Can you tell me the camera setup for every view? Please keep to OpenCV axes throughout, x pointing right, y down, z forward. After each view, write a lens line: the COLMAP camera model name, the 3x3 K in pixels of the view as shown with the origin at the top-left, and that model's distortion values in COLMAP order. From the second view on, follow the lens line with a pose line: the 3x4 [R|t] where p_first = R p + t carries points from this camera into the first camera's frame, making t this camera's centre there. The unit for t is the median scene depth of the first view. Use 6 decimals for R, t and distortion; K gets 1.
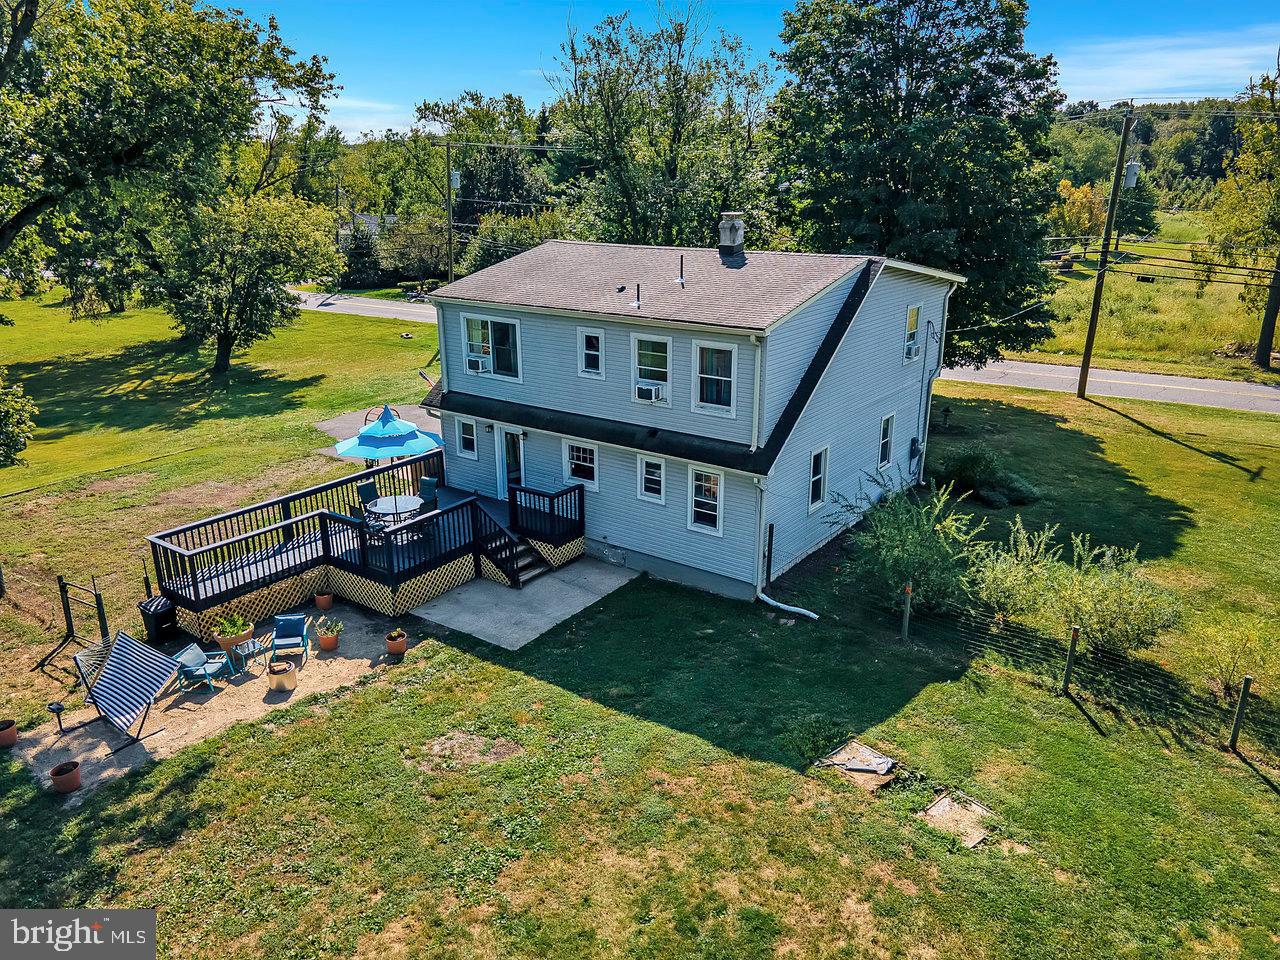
lens RADIAL K [[901.6, 0, 639.7], [0, 901.6, 480.3], [0, 0, 1]] dist [0.011697, 0.000416]
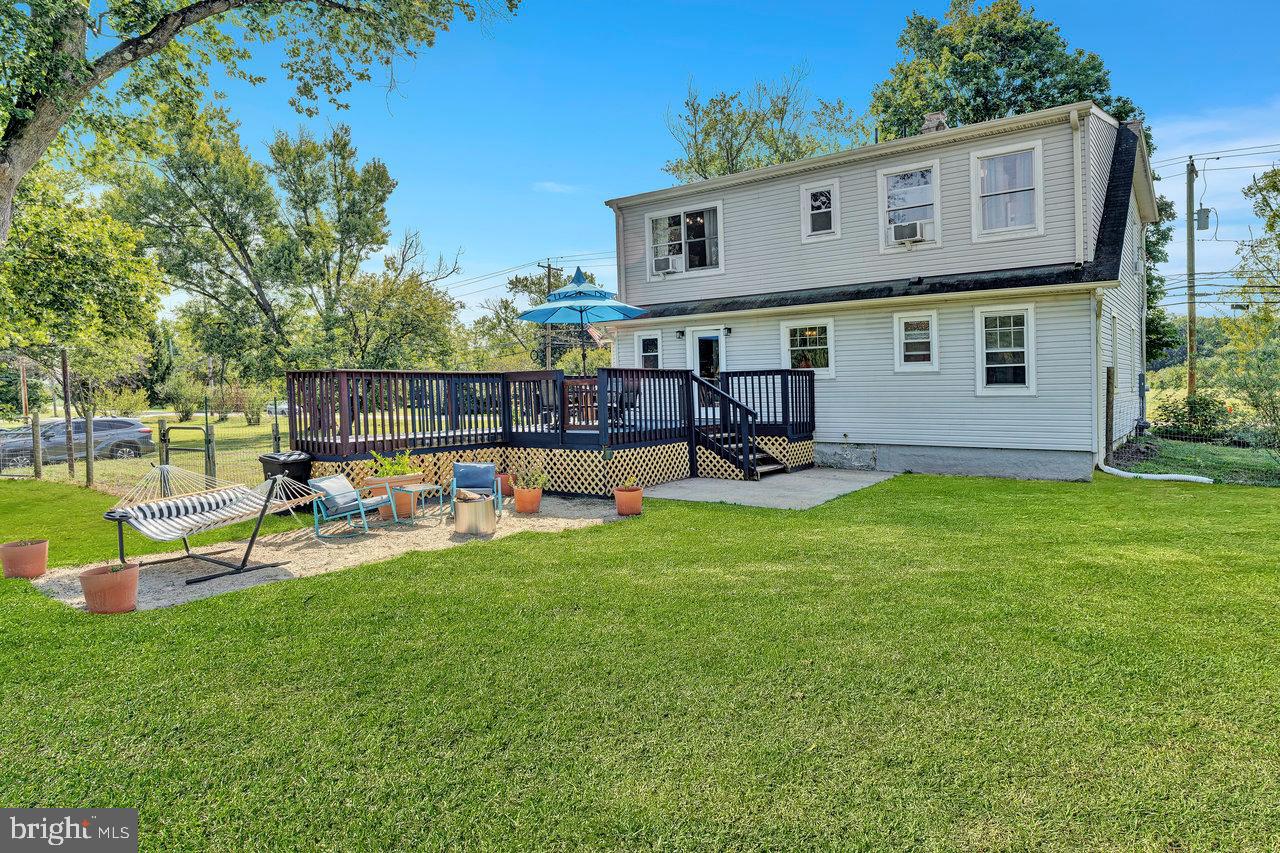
lens RADIAL K [[720.7, 0, 640.9], [0, 720.7, 424.8], [0, 0, 1]] dist [-0.006820, -0.001003]
pose [[0.999562, -0.018700, -0.022926, -0.211725], [0.012108, 0.965609, -0.259717, 0.226411], [0.026994, 0.259326, 0.965413, 0.400305]]
